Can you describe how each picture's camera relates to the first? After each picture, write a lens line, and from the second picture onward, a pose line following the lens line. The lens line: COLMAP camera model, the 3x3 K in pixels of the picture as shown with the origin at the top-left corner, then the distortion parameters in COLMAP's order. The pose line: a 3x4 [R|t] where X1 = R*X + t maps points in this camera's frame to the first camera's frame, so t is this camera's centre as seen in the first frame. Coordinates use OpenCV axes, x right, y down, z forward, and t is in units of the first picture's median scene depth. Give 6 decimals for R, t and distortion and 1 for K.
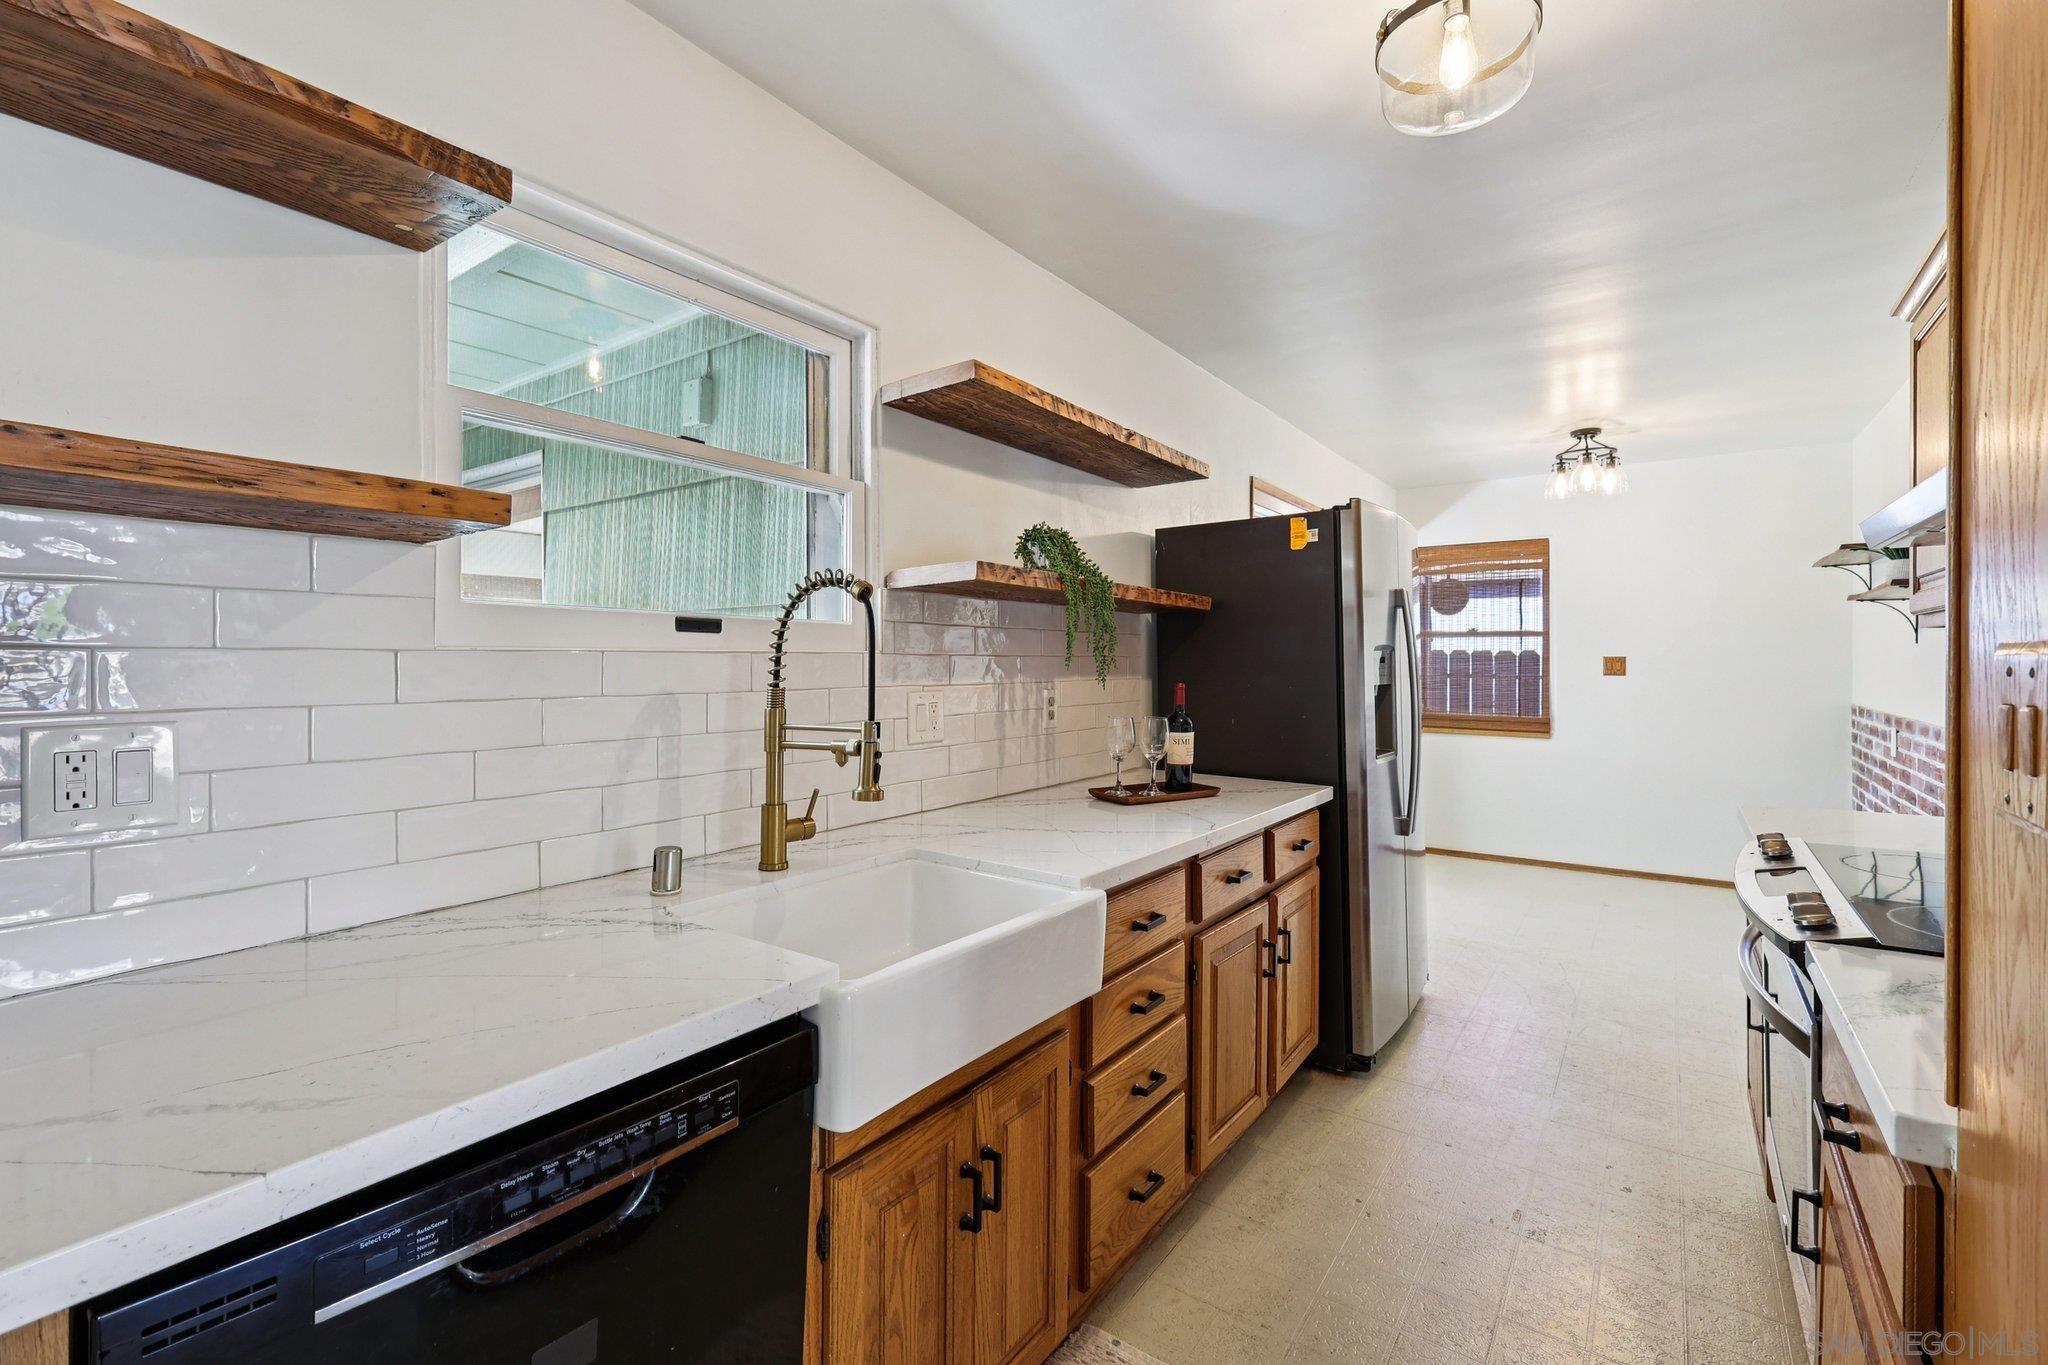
lens RADIAL K [[891.2, 0, 1037.4], [0, 891.2, 663.9], [0, 0, 1]] dist [0.003828, -0.000168]
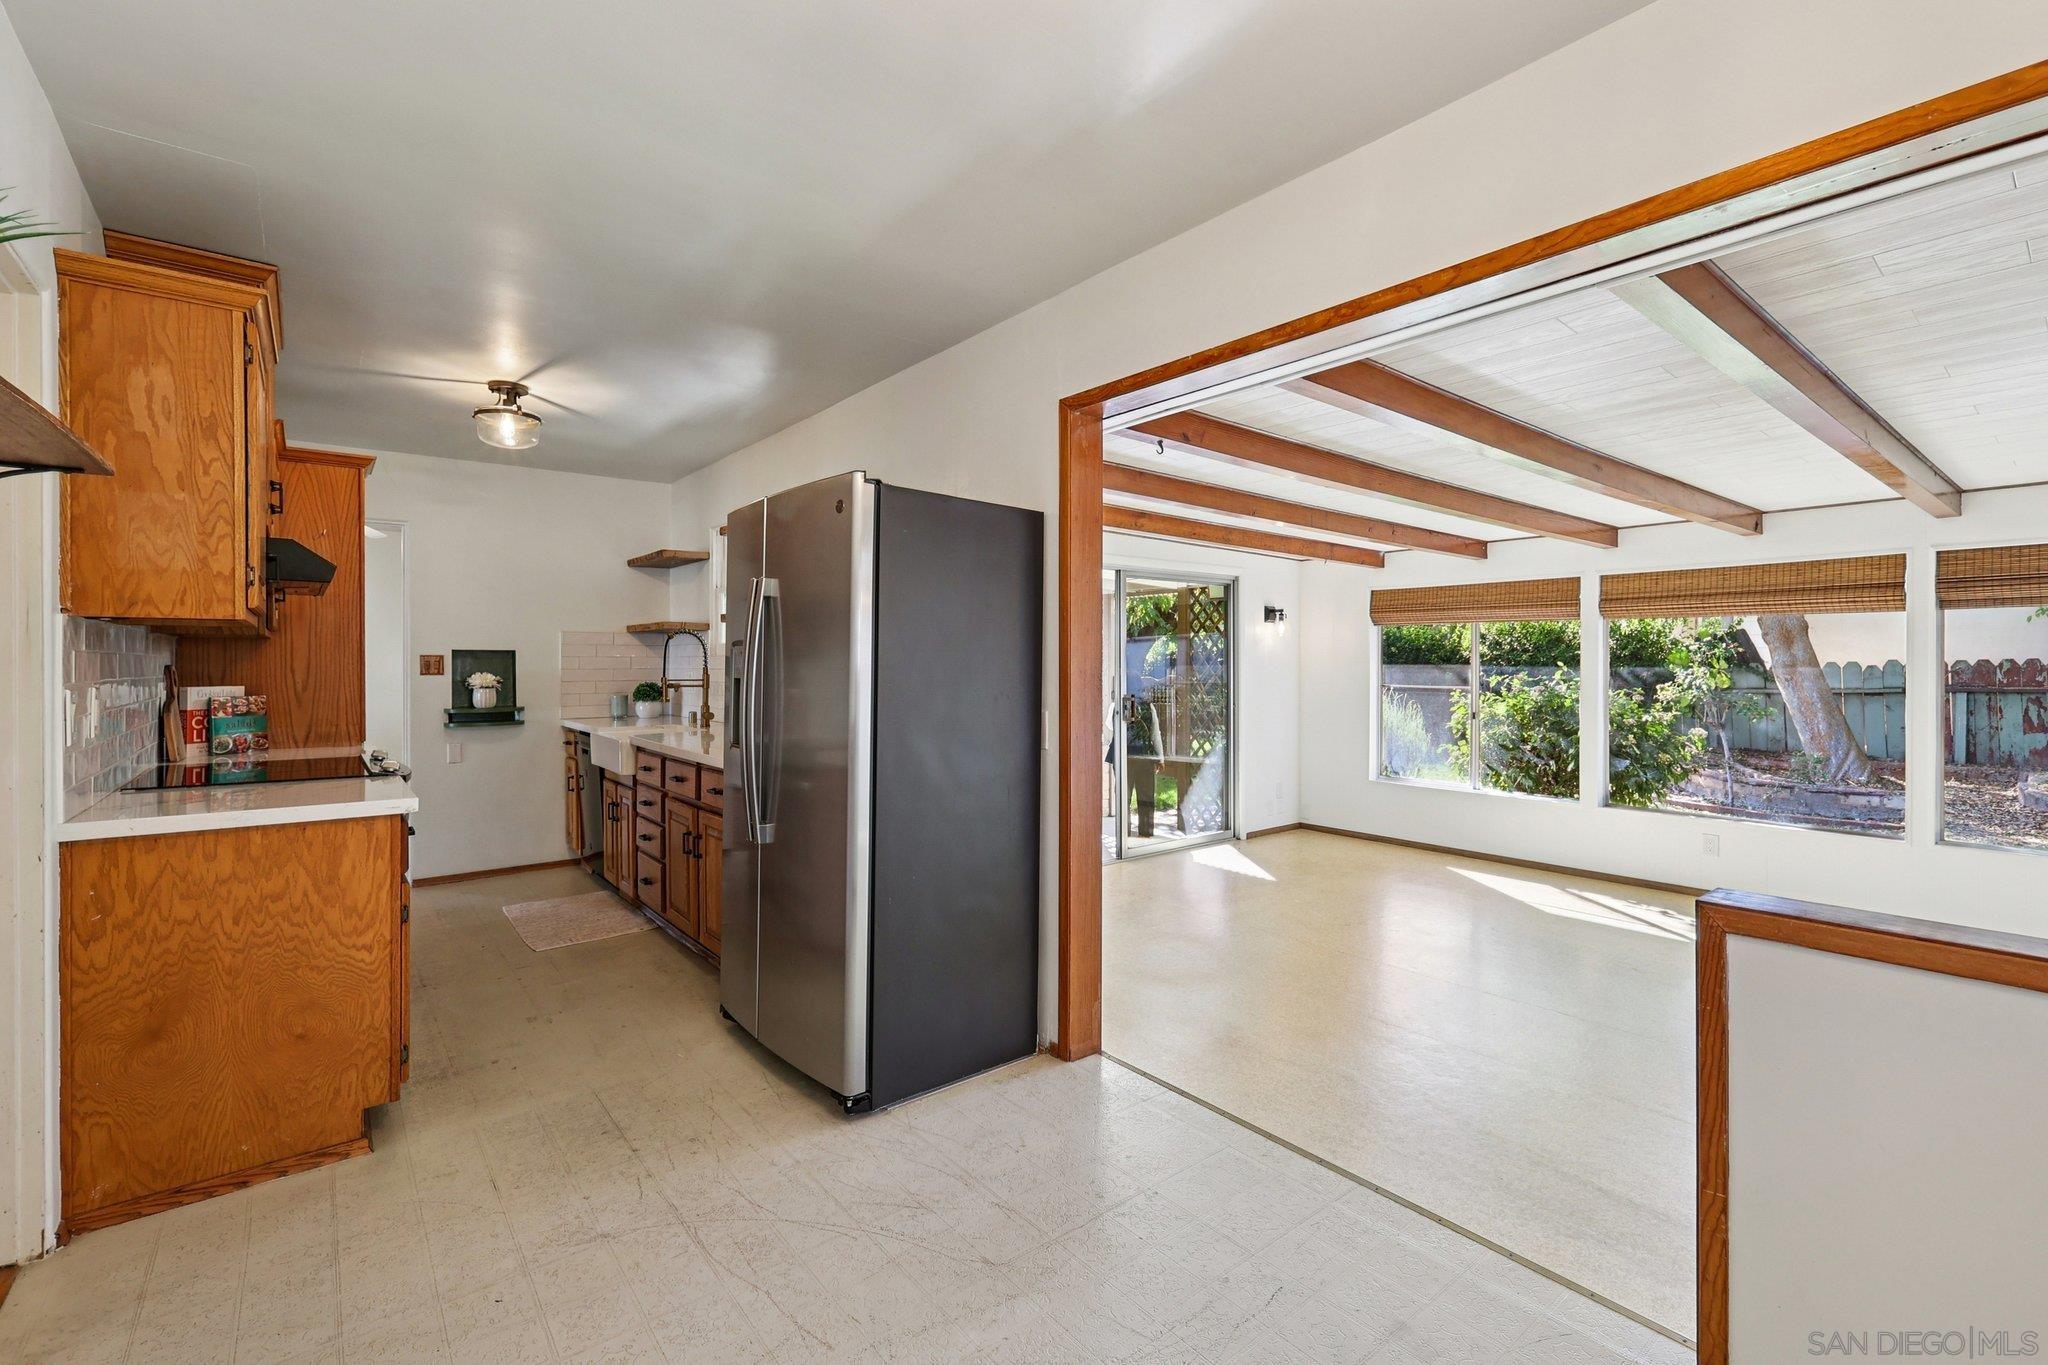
lens RADIAL K [[891.2, 0, 1025.8], [0, 891.2, 669.9], [0, 0, 1]] dist [0.003828, -0.000168]
pose [[-0.271815, 0.004478, -0.962339, 1.699850], [-0.006098, 0.999961, 0.006376, 0.006735], [0.962330, 0.007602, -0.271777, 2.095006]]
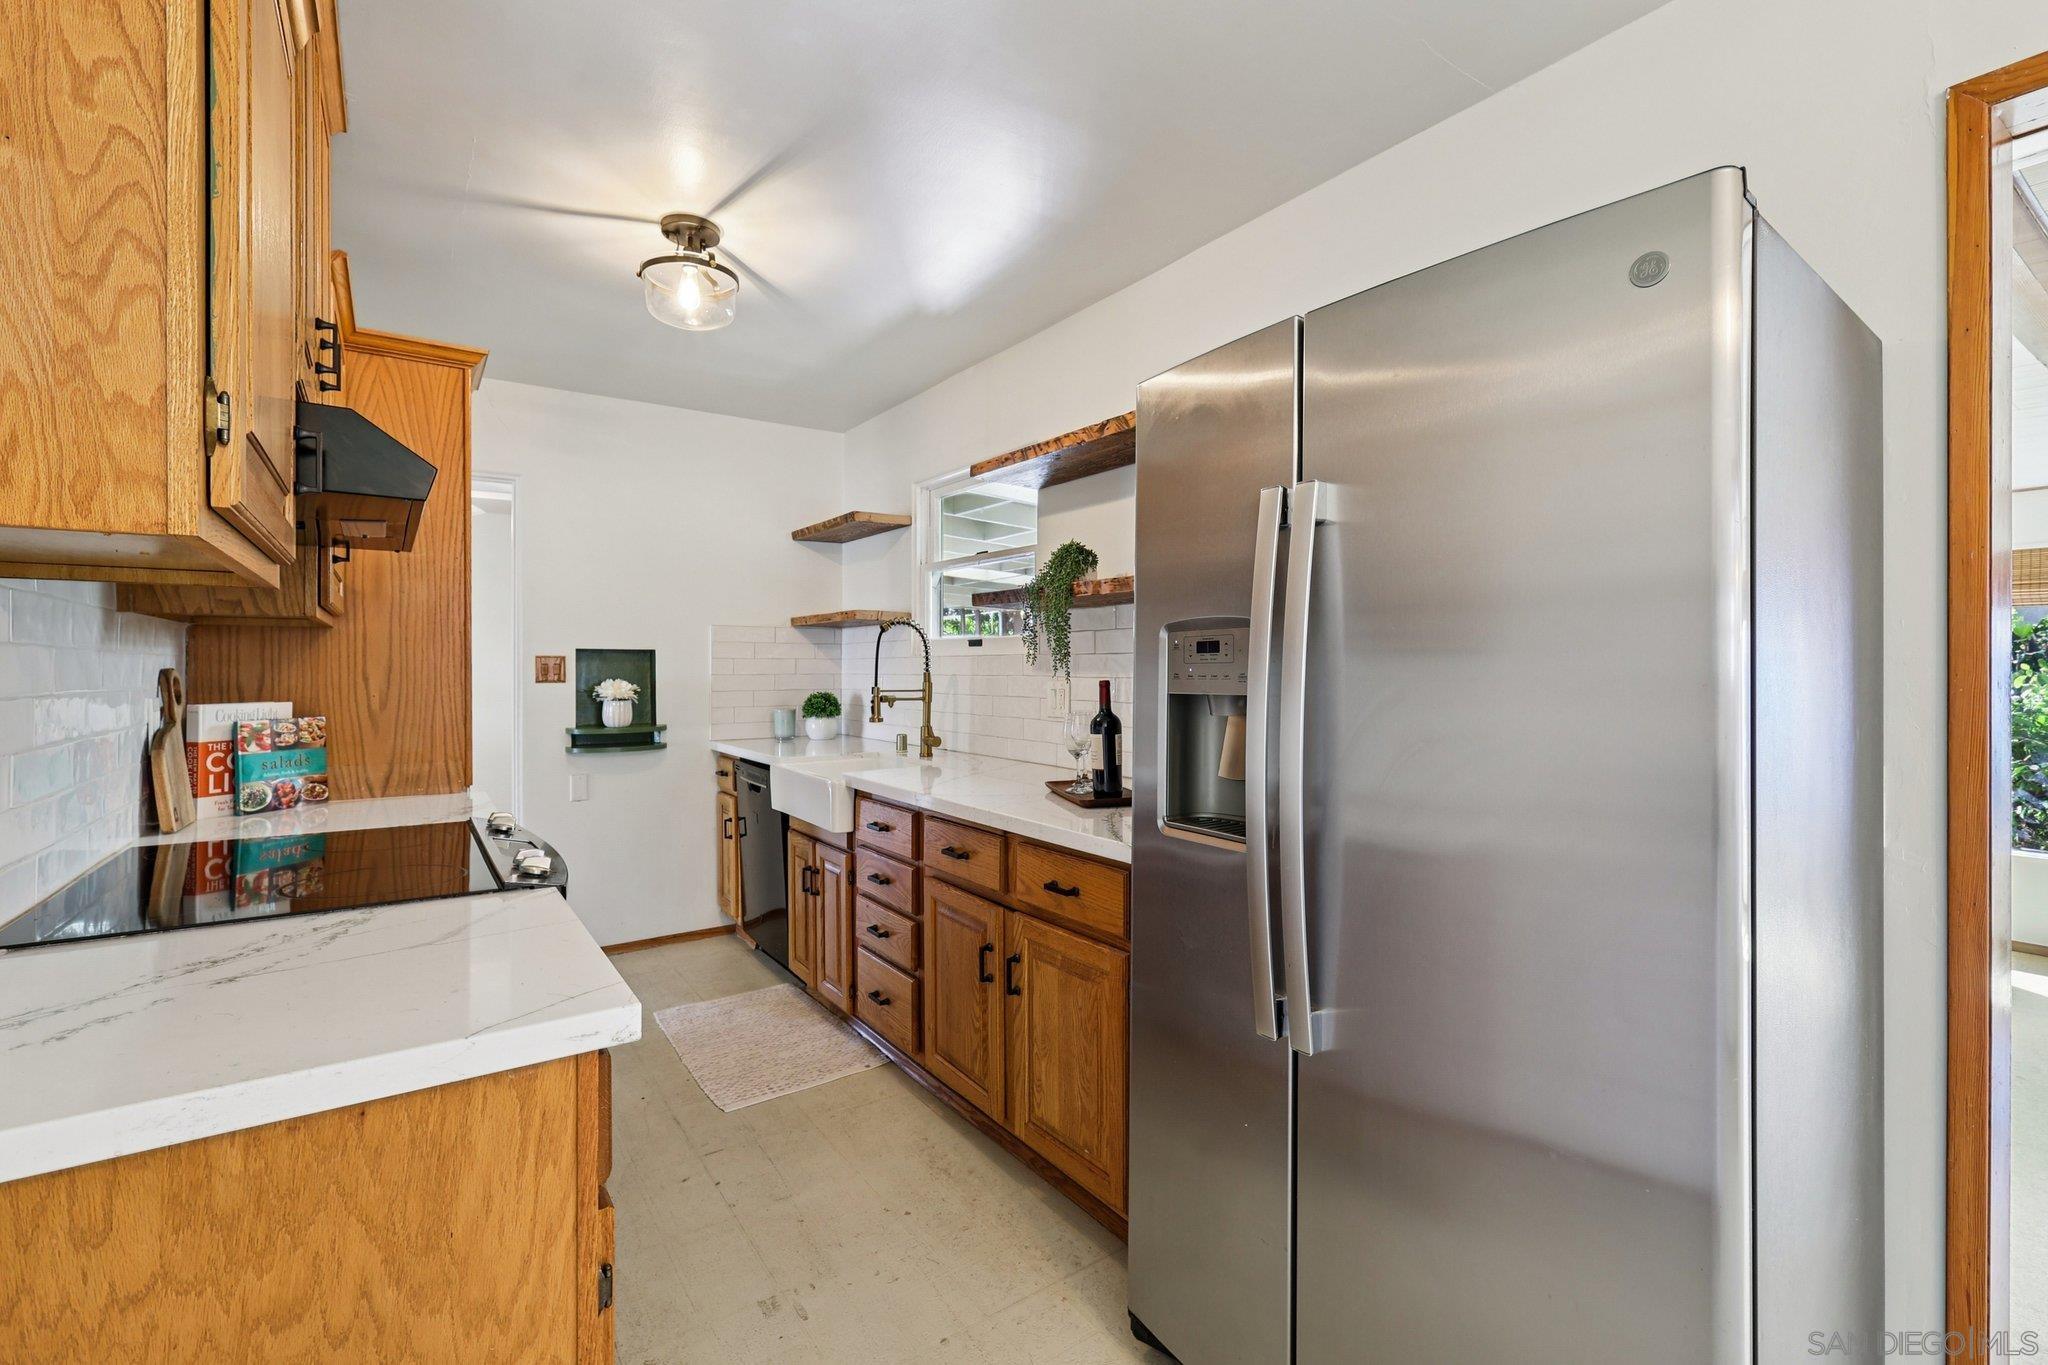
lens RADIAL K [[891.2, 0, 1026.5], [0, 891.2, 673.8], [0, 0, 1]] dist [0.003828, -0.000168]
pose [[-0.330975, 0.003739, -0.943632, 1.205535], [-0.005847, 0.999965, 0.006012, 0.011617], [0.943621, 0.007507, -0.330941, 1.414524]]
